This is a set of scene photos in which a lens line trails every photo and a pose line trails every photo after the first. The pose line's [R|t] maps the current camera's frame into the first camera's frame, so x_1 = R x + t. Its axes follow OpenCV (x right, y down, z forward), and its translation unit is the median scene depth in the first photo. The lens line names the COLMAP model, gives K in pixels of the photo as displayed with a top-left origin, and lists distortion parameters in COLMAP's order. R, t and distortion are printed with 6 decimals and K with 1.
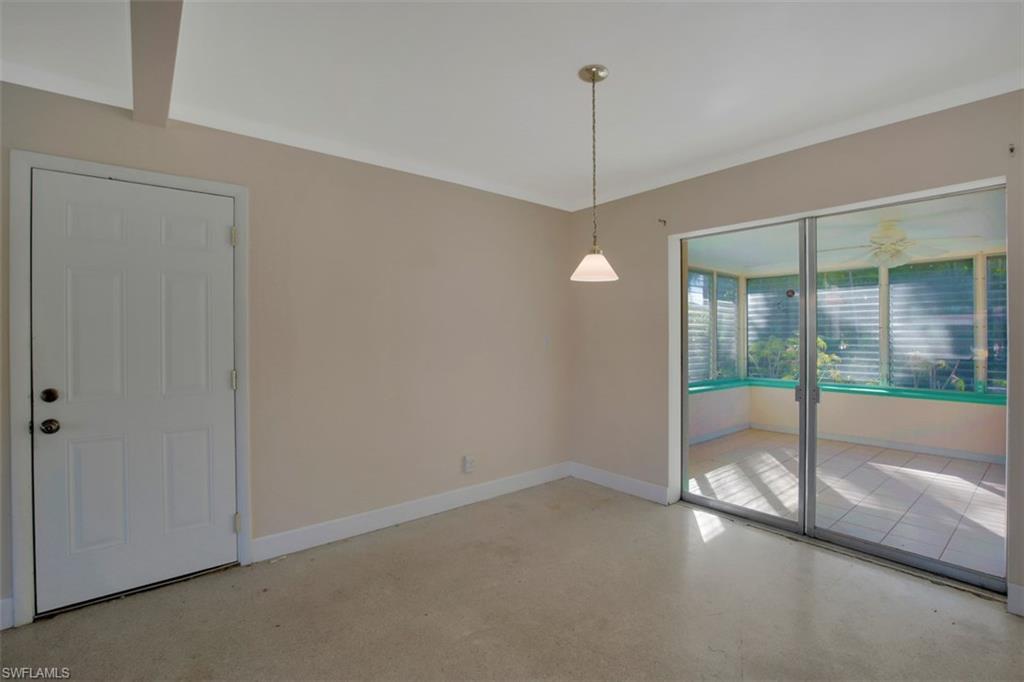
lens RADIAL K [[467.6, 0, 515.9], [0, 467.6, 334.3], [0, 0, 1]] dist [-0.033253, 0.001695]
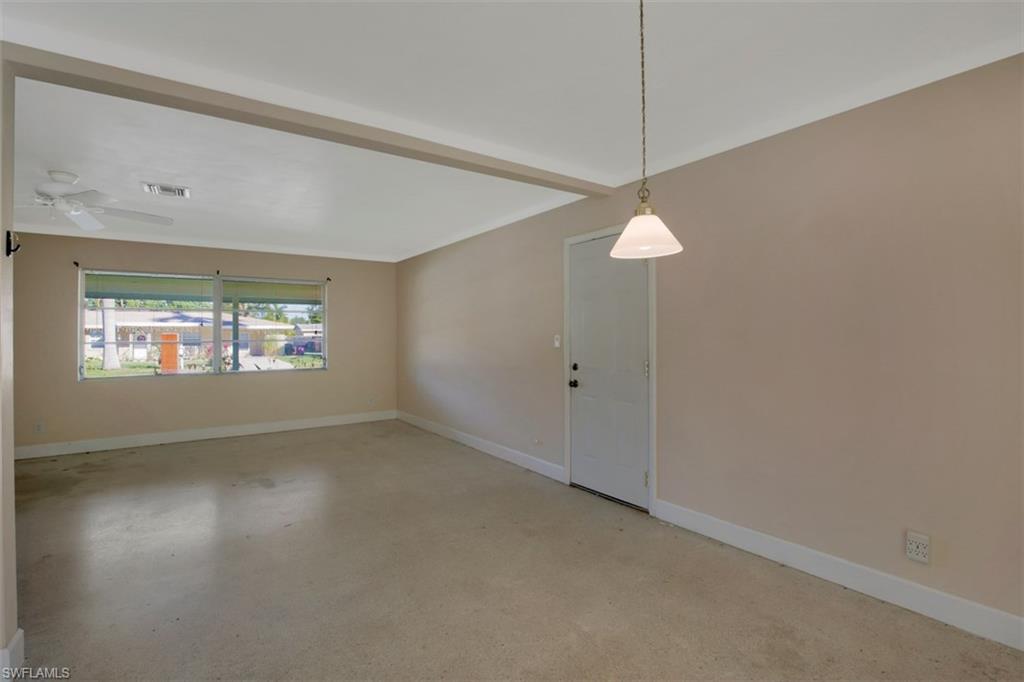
lens RADIAL K [[467.6, 0, 515.9], [0, 467.6, 334.3], [0, 0, 1]] dist [-0.033253, 0.001695]
pose [[-0.066741, 0.002946, -0.997766, 0.797567], [0.007667, 0.999968, 0.002439, -0.003722], [0.997741, -0.007487, -0.066761, 0.801381]]
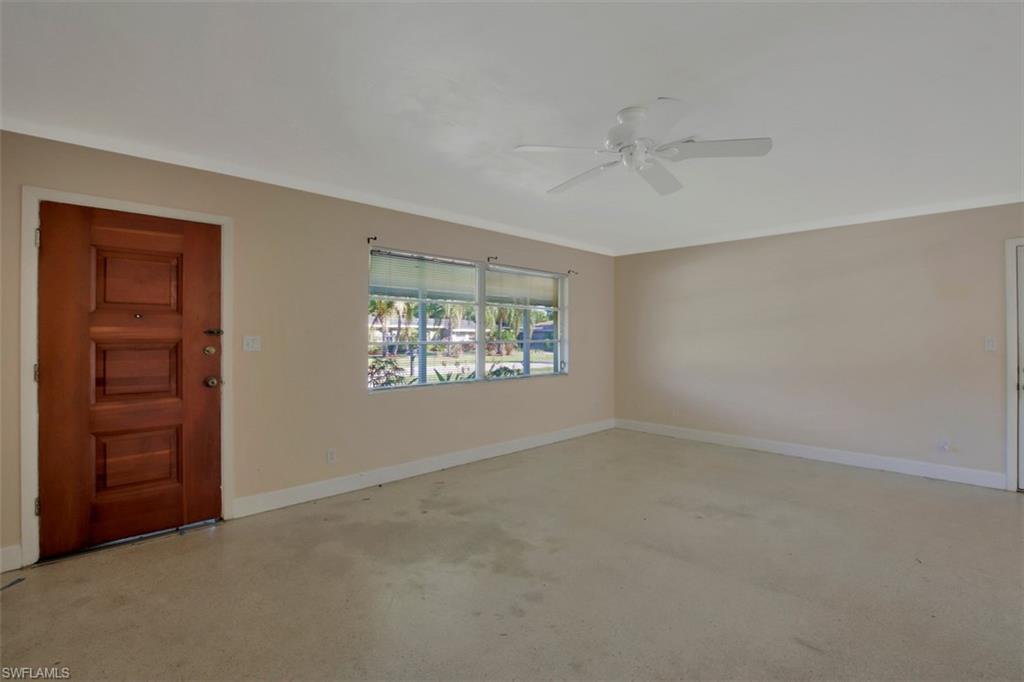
lens RADIAL K [[467.6, 0, 515.9], [0, 467.6, 334.3], [0, 0, 1]] dist [-0.033253, 0.001695]
pose [[0.111935, -0.001077, -0.993715, 0.483524], [-0.008944, 0.999958, -0.002091, 0.007643], [0.993675, 0.009122, 0.111921, -1.152387]]
